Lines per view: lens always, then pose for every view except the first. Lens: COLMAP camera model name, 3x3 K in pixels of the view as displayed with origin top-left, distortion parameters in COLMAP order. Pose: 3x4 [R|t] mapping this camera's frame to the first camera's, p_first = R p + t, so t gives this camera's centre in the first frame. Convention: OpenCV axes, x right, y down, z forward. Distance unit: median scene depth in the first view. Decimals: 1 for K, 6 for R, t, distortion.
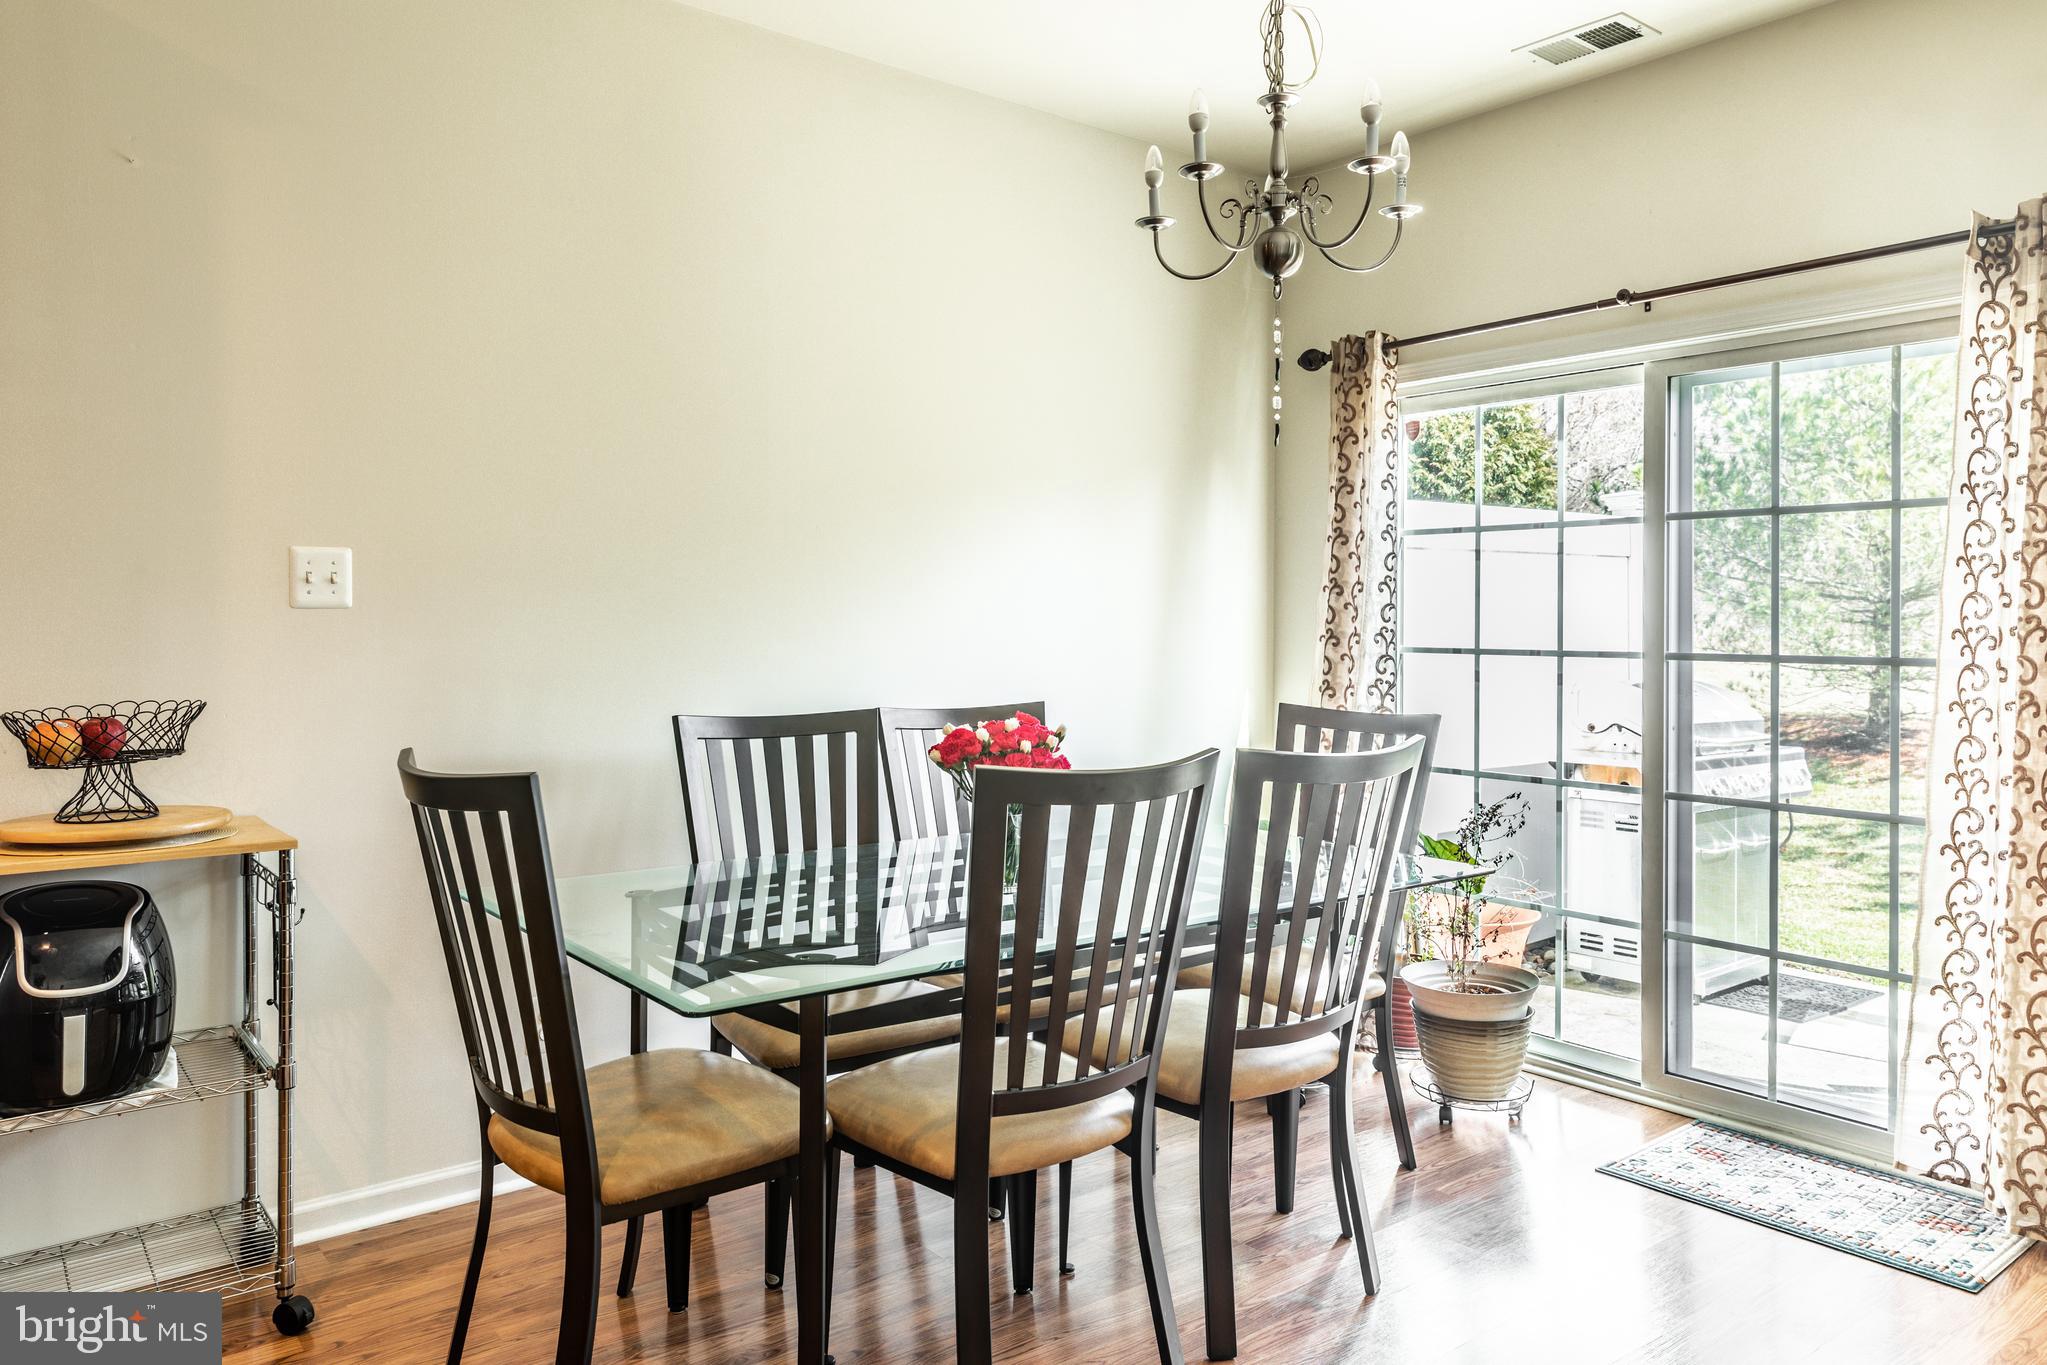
lens RADIAL K [[1438.0, 0, 1035.2], [0, 1438.0, 625.8], [0, 0, 1]] dist [0.020214, -0.007600]
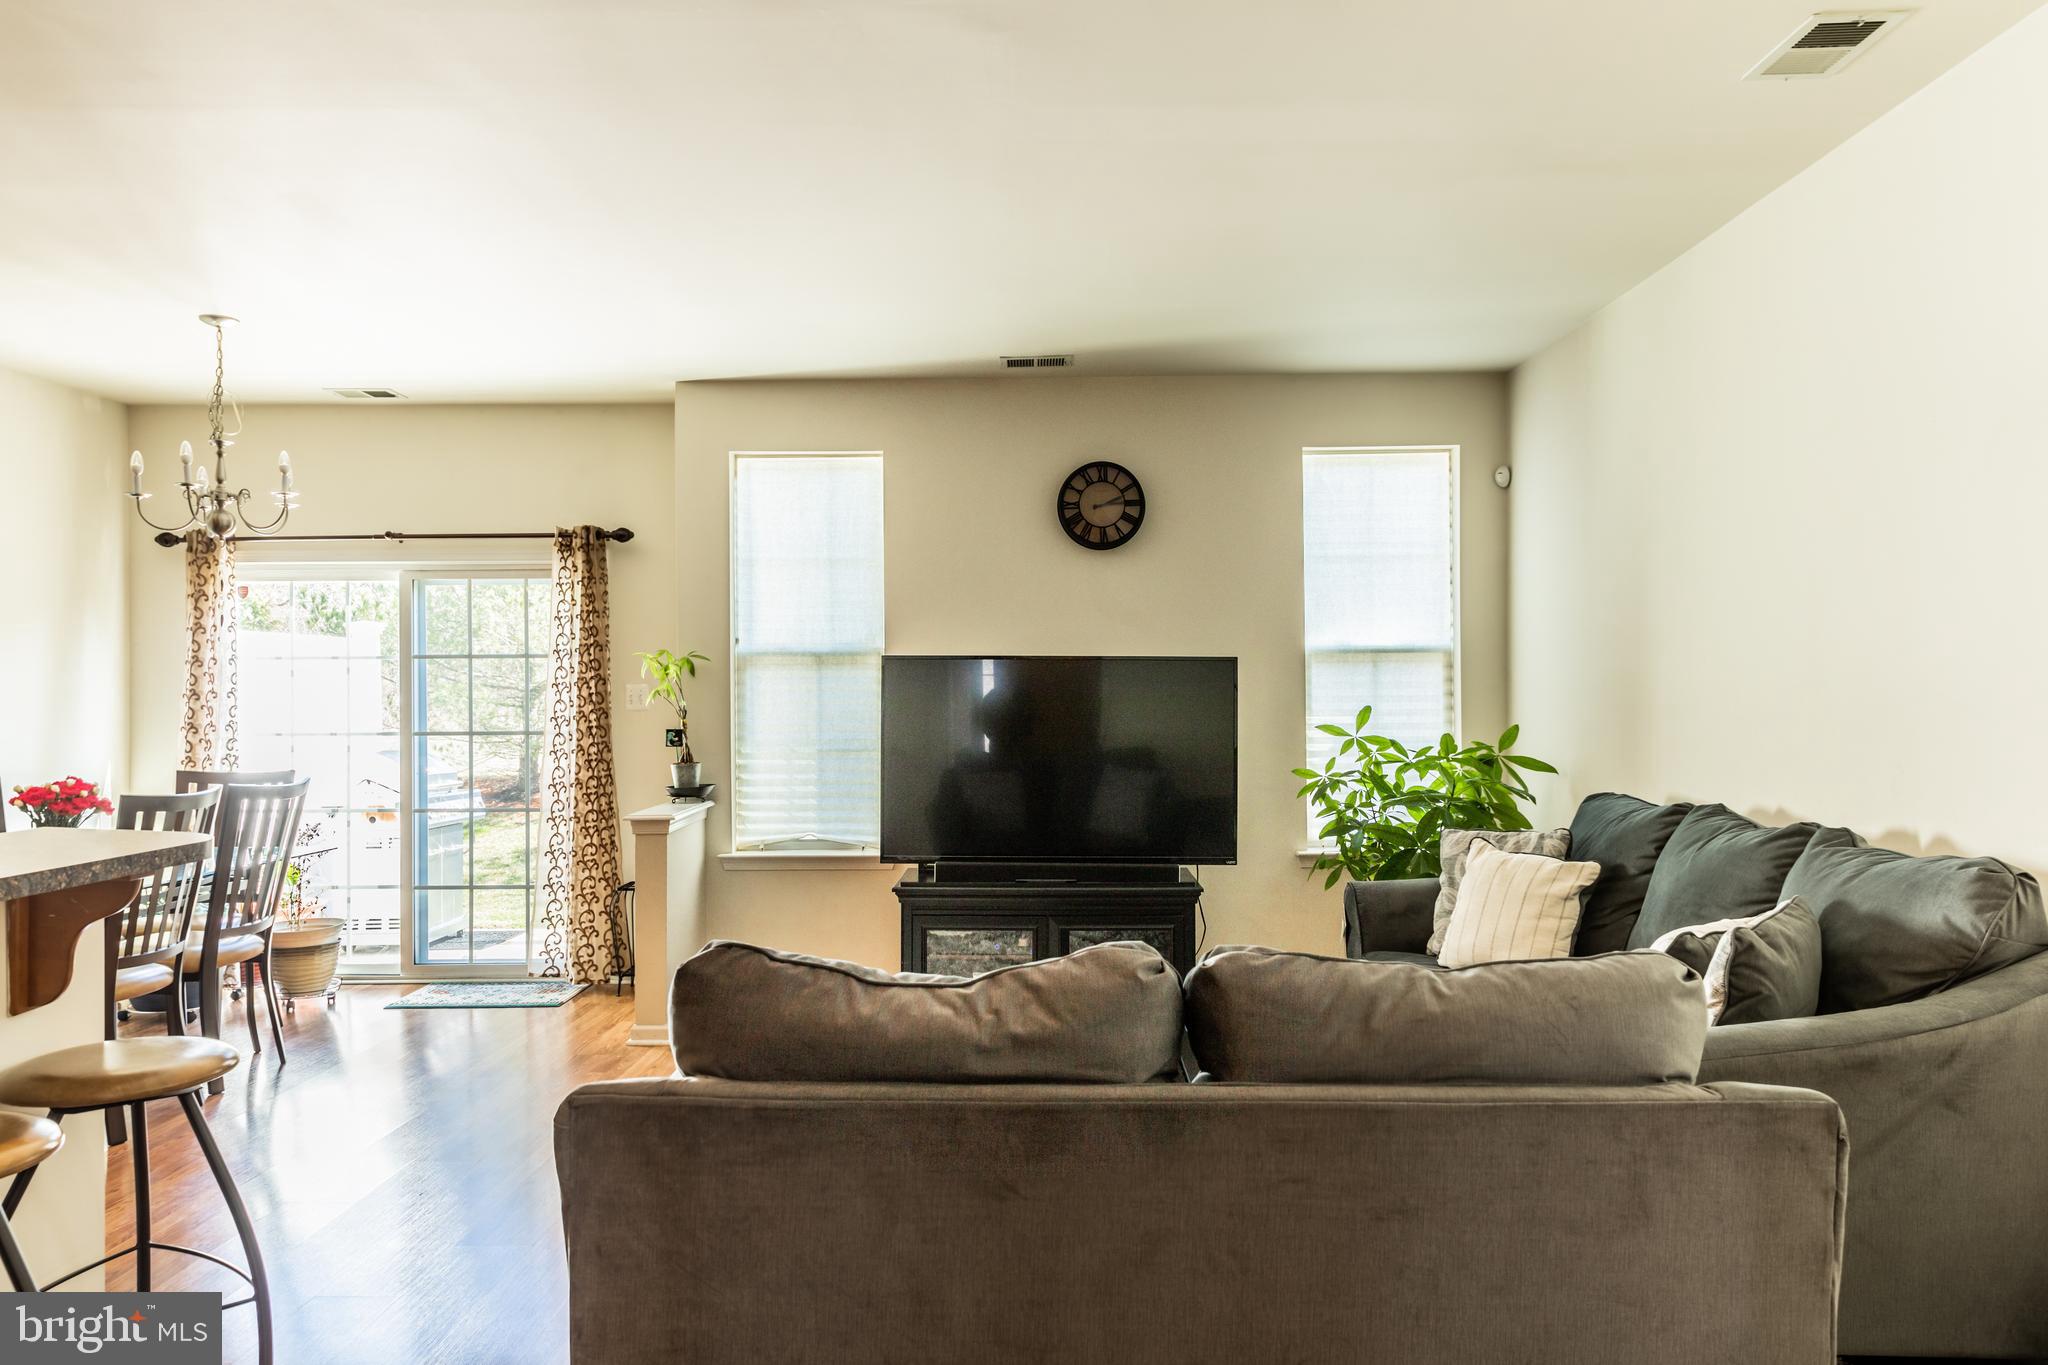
lens RADIAL K [[1438.7, 0, 1023.9], [0, 1438.7, 688.7], [0, 0, 1]] dist [0.020214, -0.007600]
pose [[0.653080, -0.004255, 0.757277, -0.455487], [0.012555, 0.999908, -0.005209, -0.017018], [-0.757185, 0.012909, 0.653073, -0.802246]]
